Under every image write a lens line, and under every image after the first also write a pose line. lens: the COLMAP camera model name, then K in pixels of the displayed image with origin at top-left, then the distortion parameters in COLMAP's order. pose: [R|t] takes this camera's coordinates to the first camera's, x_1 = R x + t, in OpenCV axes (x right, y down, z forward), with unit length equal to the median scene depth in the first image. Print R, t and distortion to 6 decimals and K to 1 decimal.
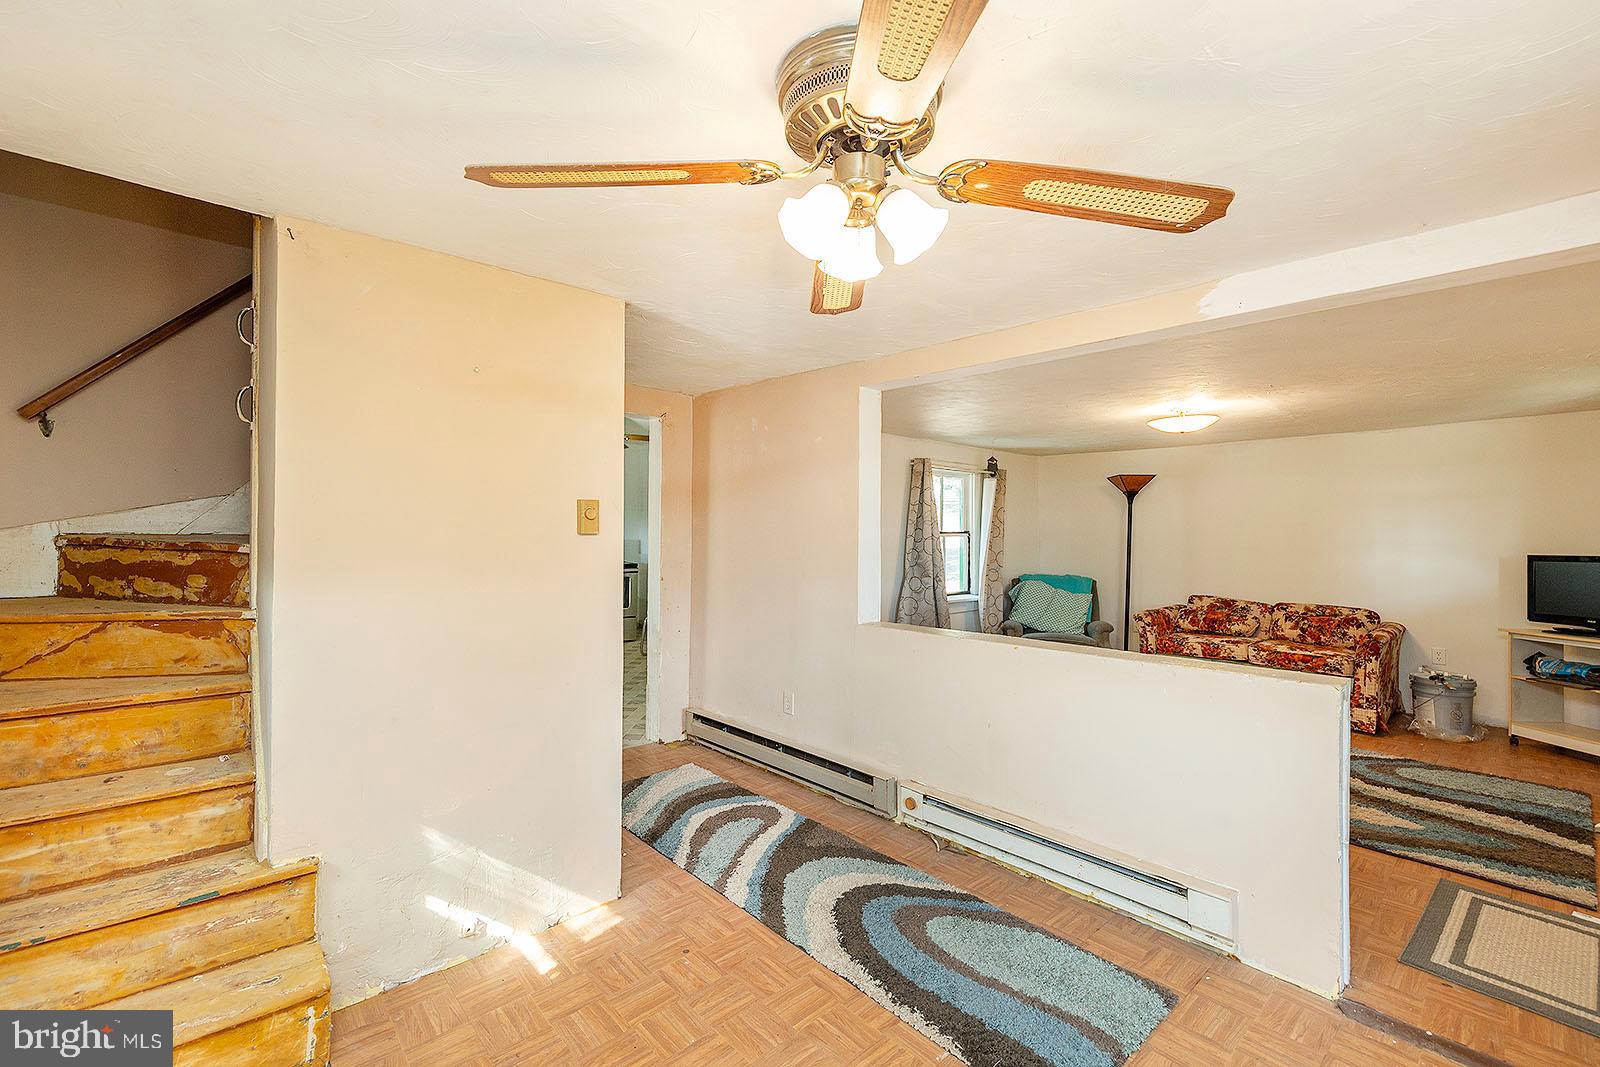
lens RADIAL K [[716.7, 0, 800.0], [0, 716.7, 533.5], [0, 0, 1]] dist [0.001041, -0.000030]
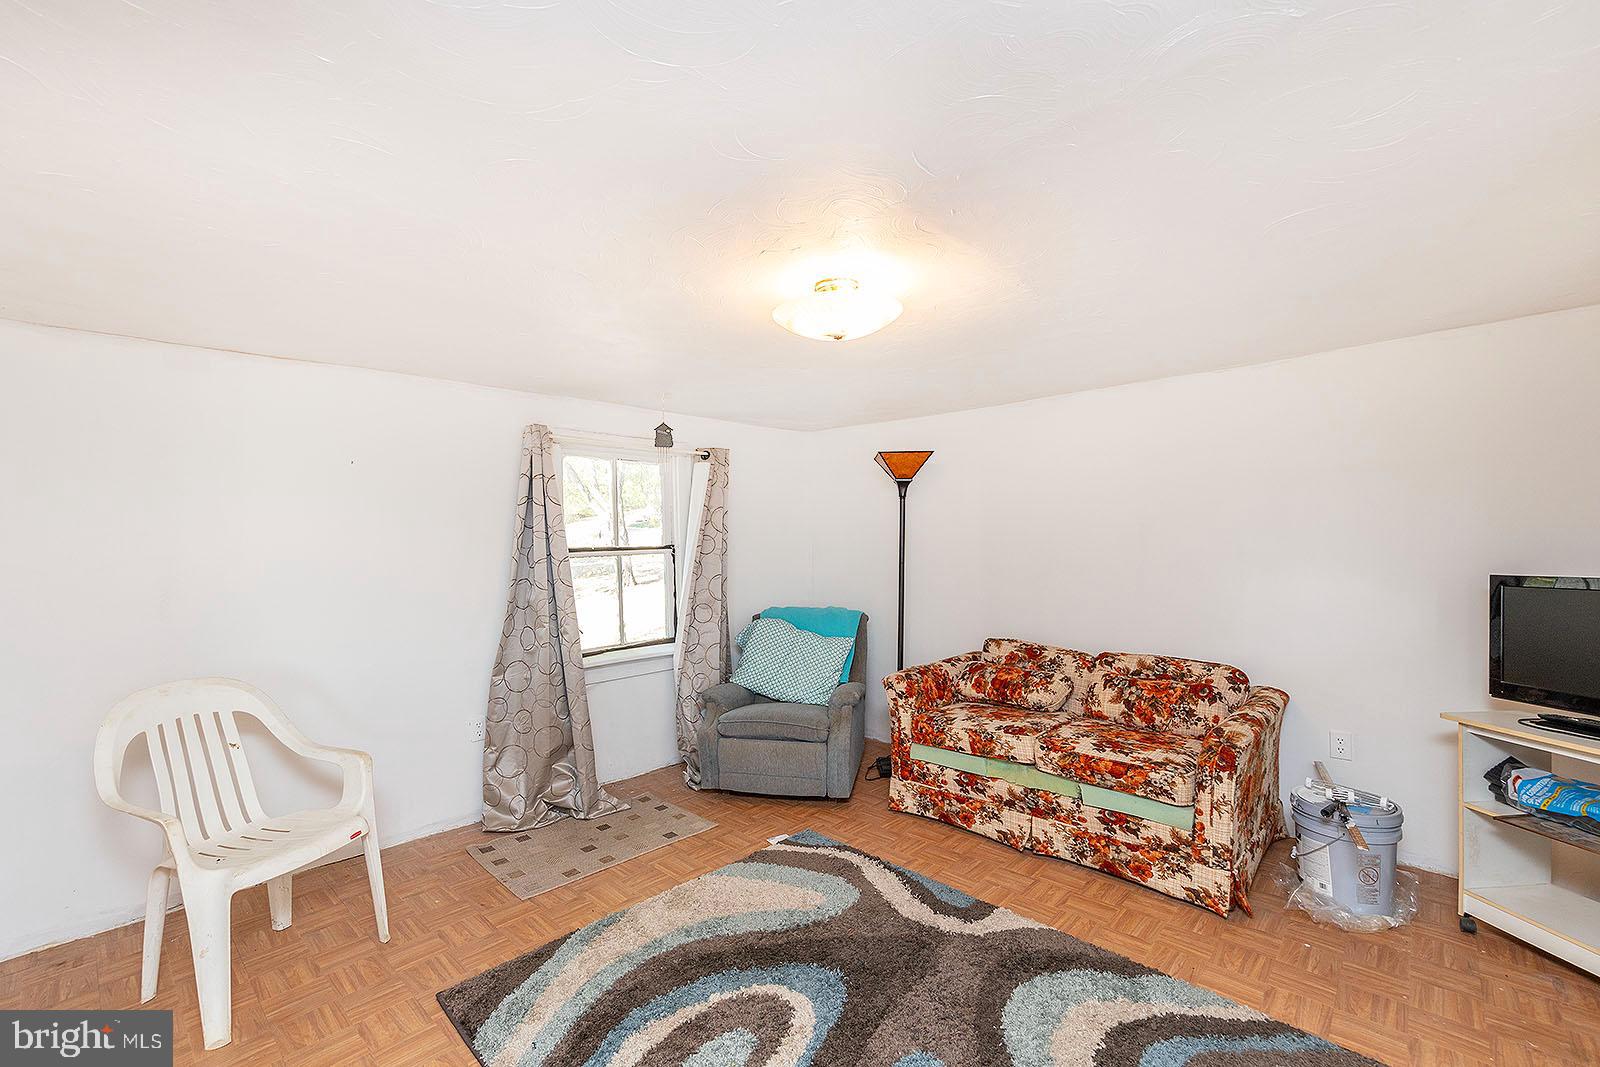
lens RADIAL K [[670.3, 0, 867.1], [0, 670.3, 557.1], [0, 0, 1]] dist [-0.000307, 0.000017]
pose [[0.994400, -0.025437, 0.102575, 0.416058], [0.022666, 0.999348, 0.028094, -0.006387], [-0.103223, -0.025612, 0.994328, 0.457640]]
